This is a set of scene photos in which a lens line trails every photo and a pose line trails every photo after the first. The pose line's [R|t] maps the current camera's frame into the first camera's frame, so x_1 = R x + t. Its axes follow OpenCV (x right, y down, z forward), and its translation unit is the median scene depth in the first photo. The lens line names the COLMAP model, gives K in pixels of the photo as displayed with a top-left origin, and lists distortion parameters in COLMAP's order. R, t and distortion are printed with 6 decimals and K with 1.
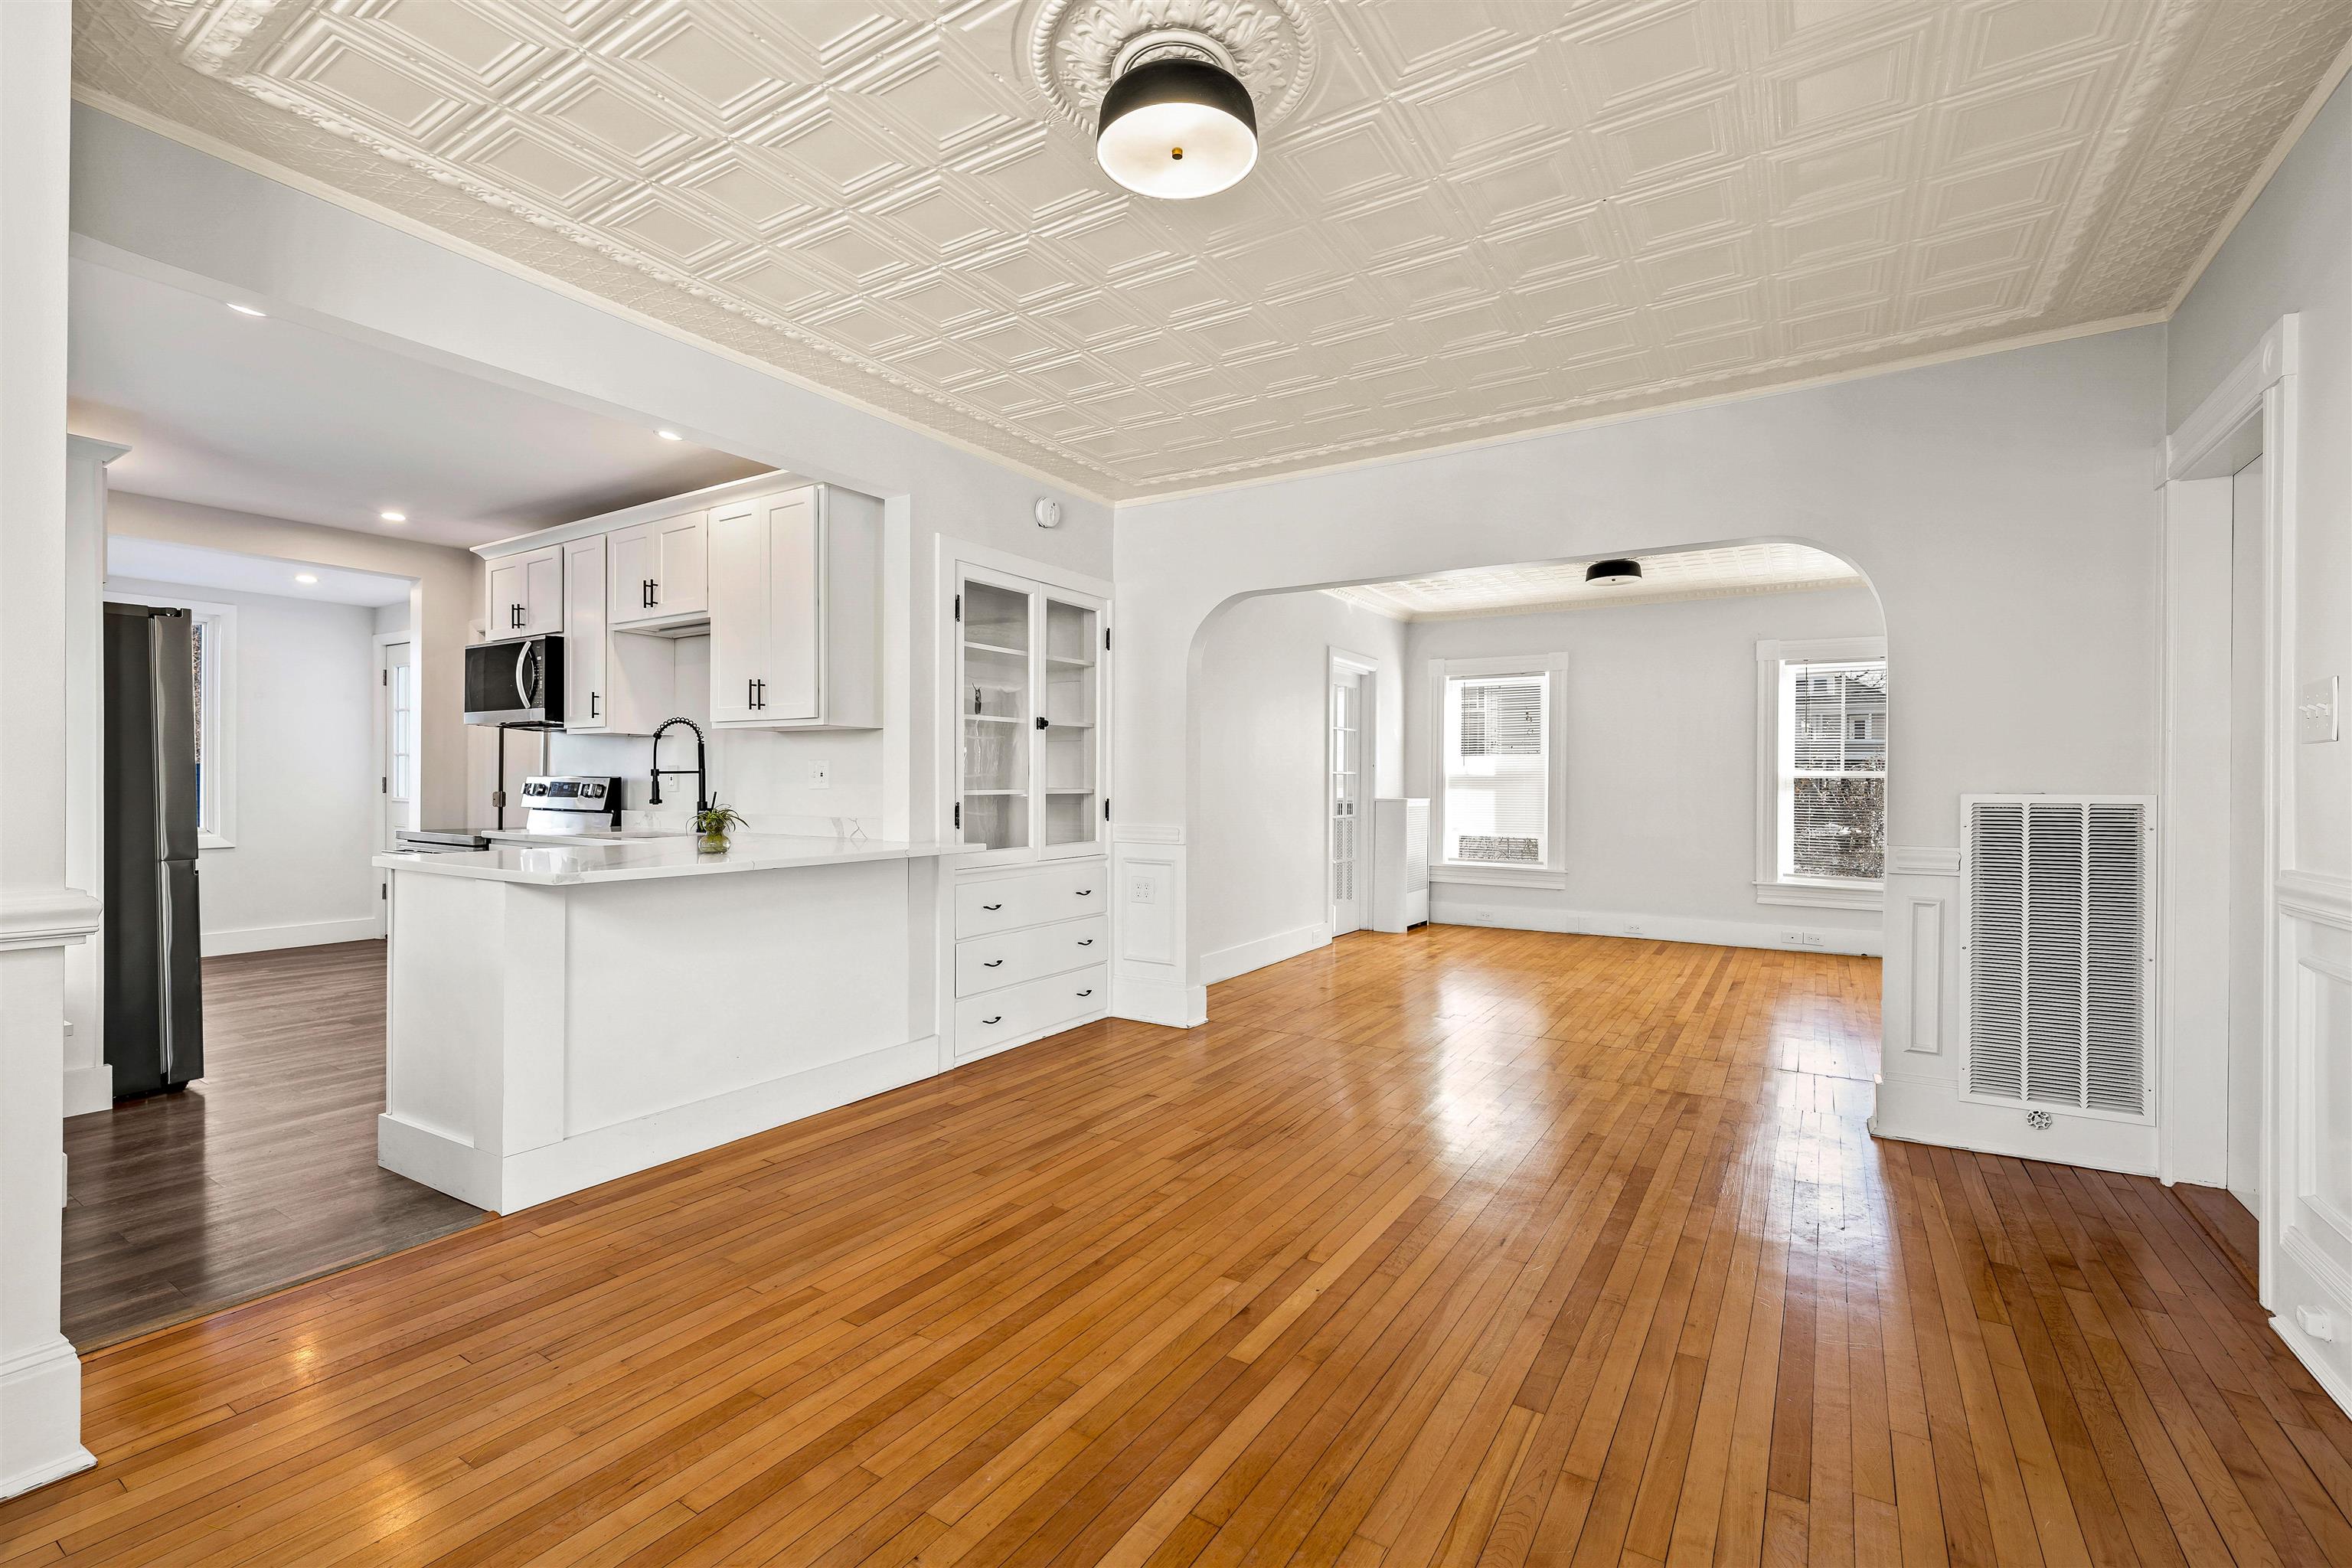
lens RADIAL K [[1014.8, 0, 1168.1], [0, 1014.8, 784.1], [0, 0, 1]] dist [-0.000456, -0.000114]
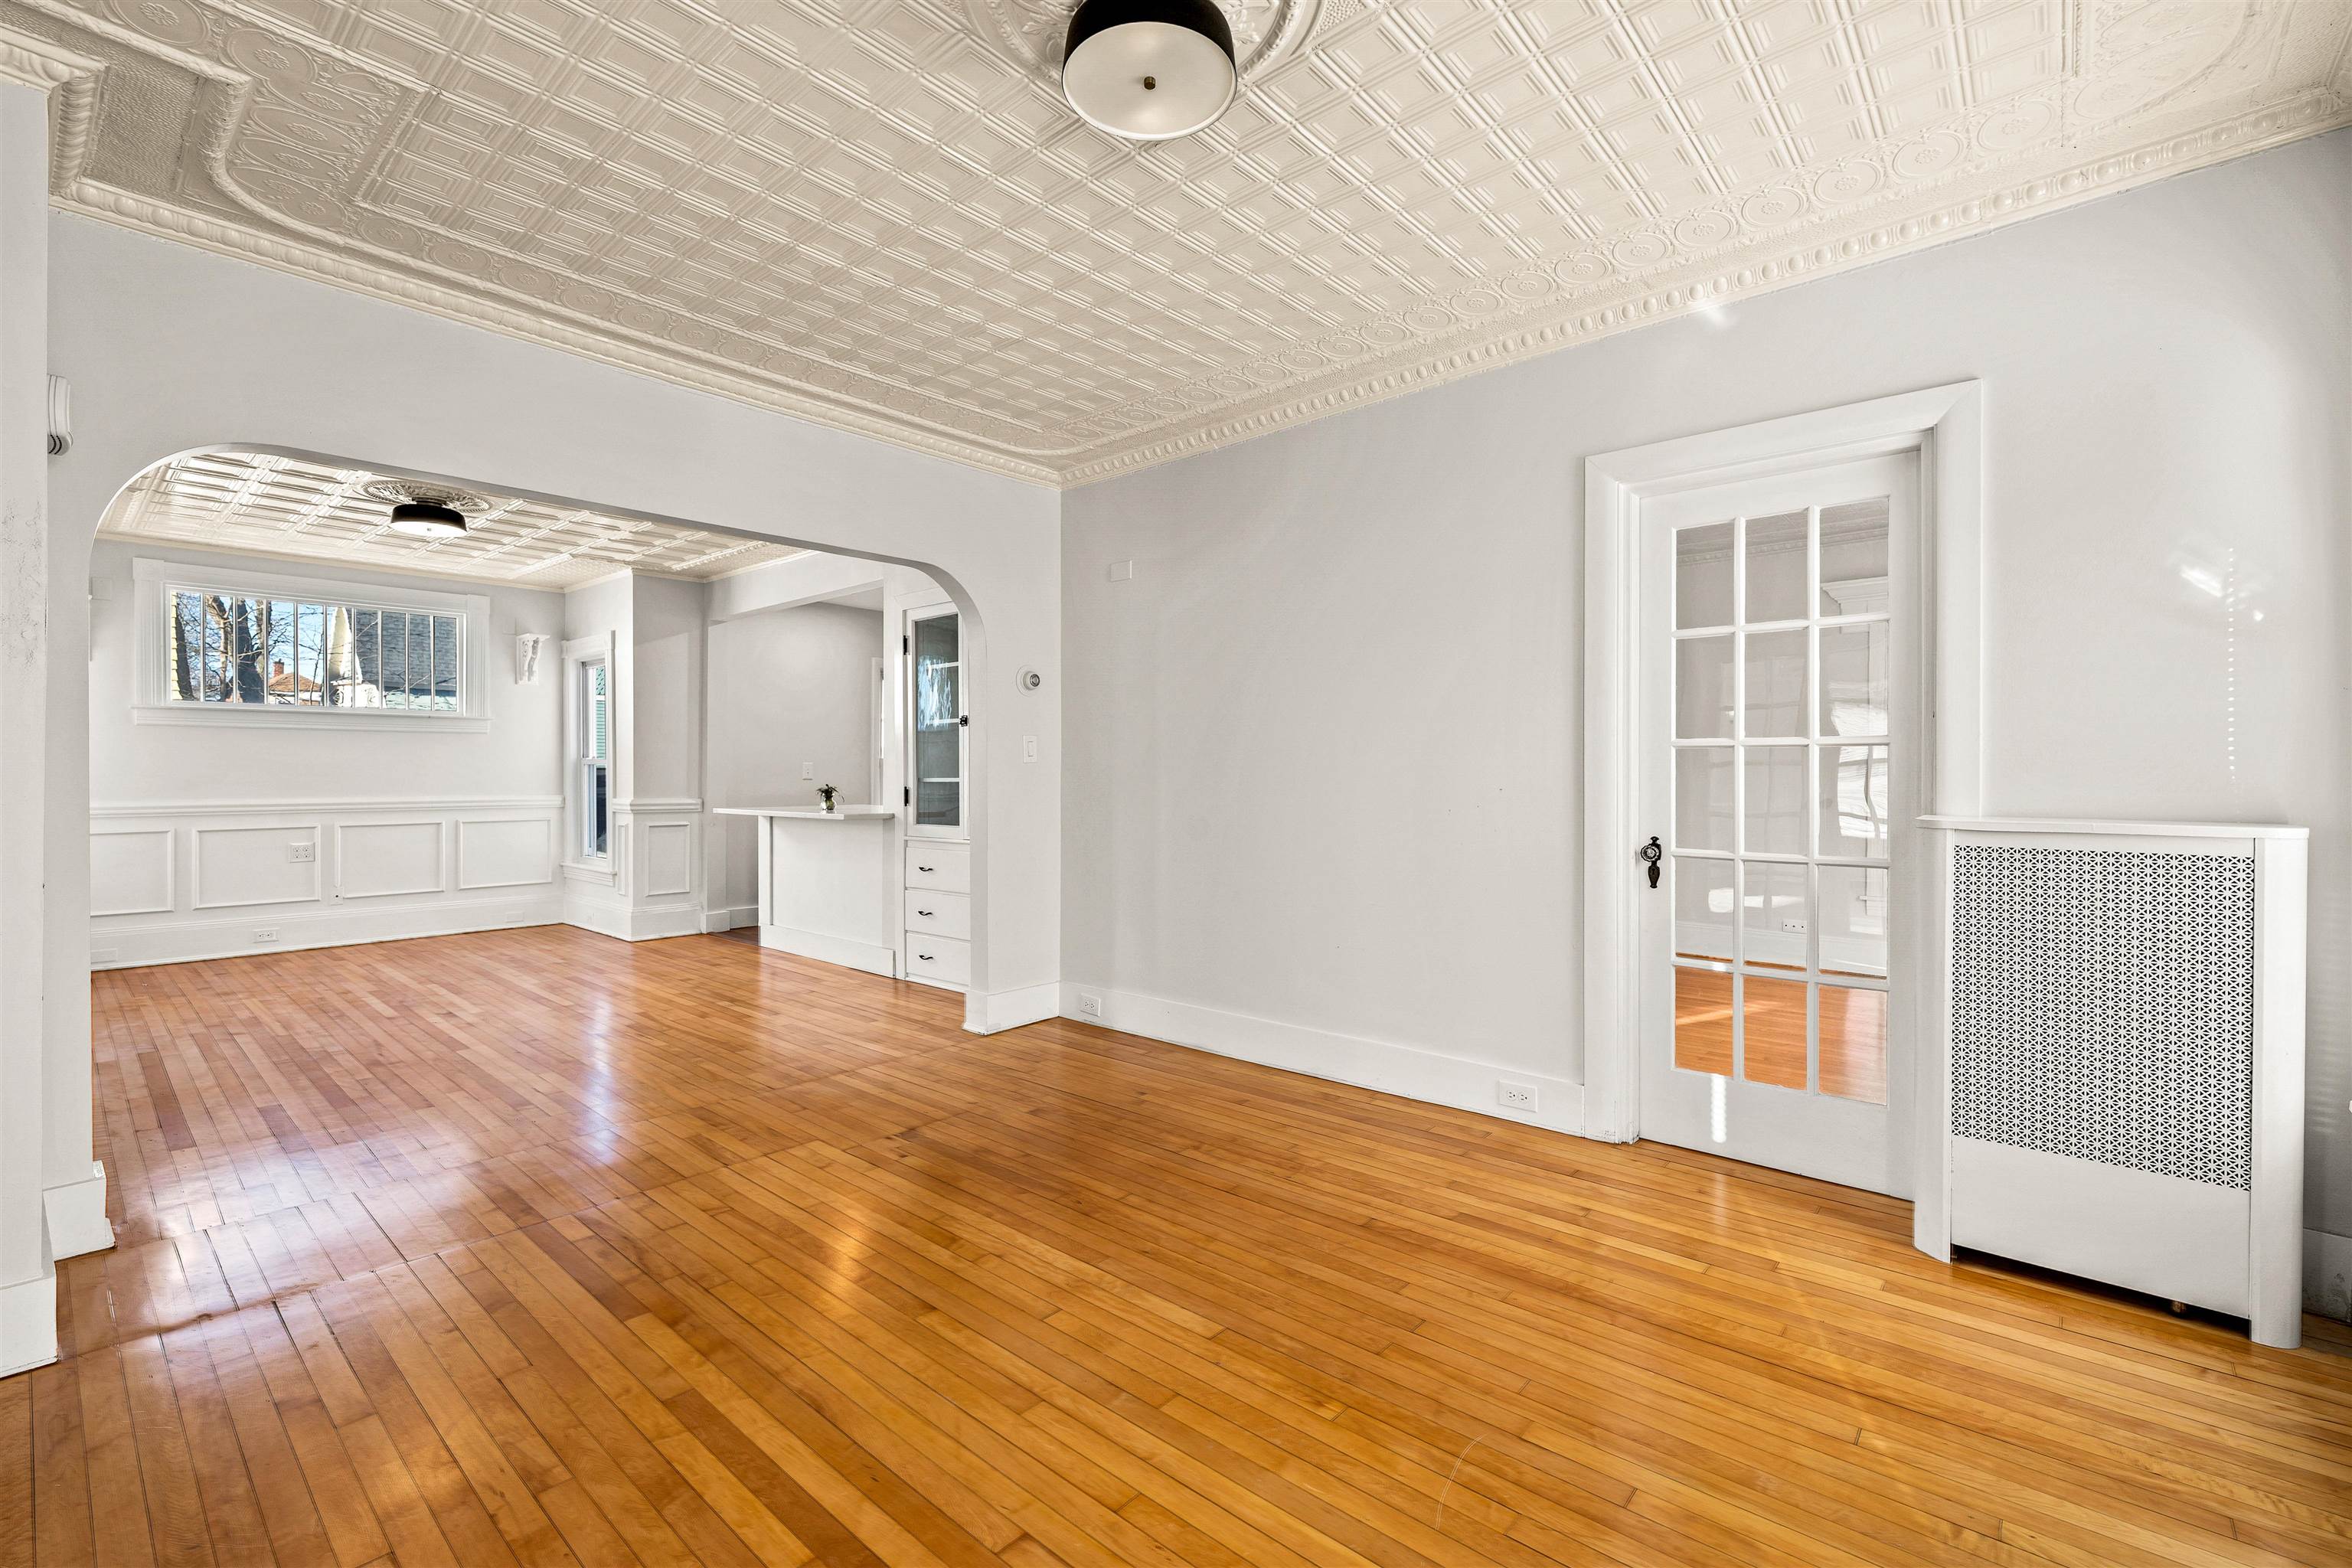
lens RADIAL K [[1014.8, 0, 1168.1], [0, 1014.8, 784.1], [0, 0, 1]] dist [-0.000456, -0.000114]
pose [[-0.155801, 0.006997, -0.987764, 1.007867], [-0.000923, 0.999973, 0.007230, 0.003696], [0.987788, 0.002038, -0.155790, 1.446680]]
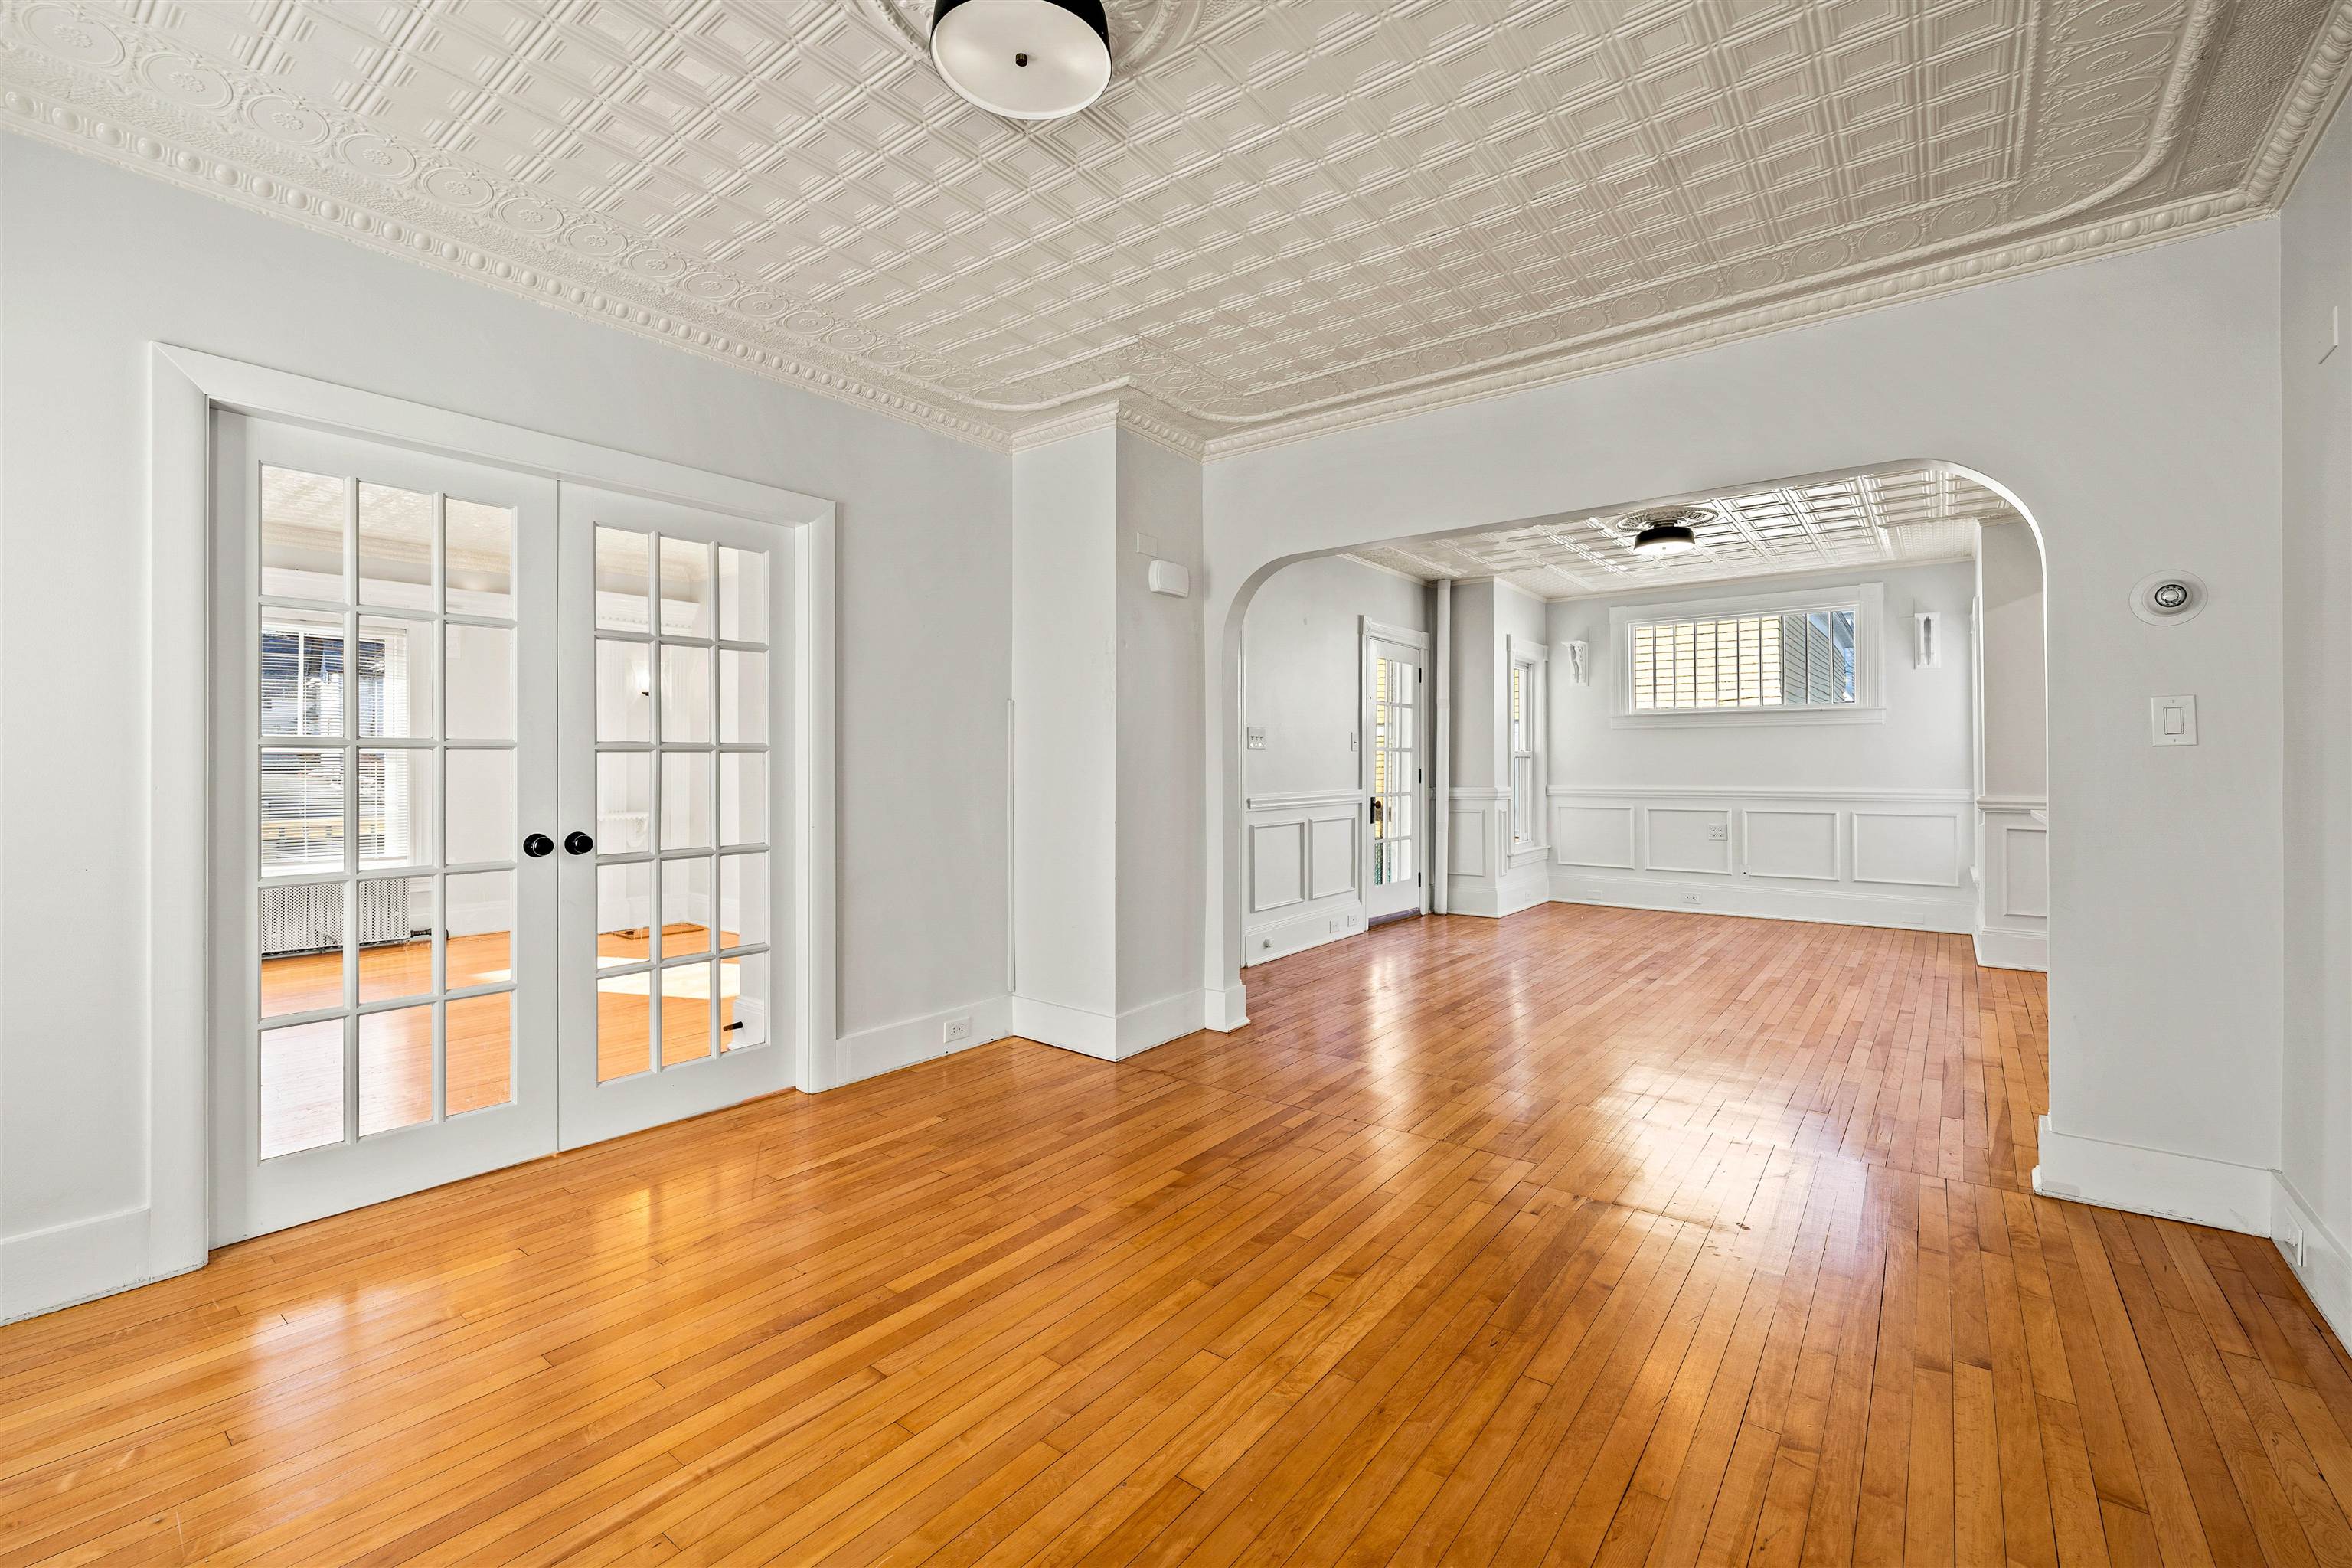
lens RADIAL K [[995.2, 0, 1175.4], [0, 995.2, 762.5], [0, 0, 1]] dist [0.000104, -0.000142]
pose [[-0.995721, -0.001892, 0.092386, 0.506147], [-0.002154, 0.999994, -0.002741, 0.002371], [-0.092380, -0.002928, -0.995720, 1.760545]]
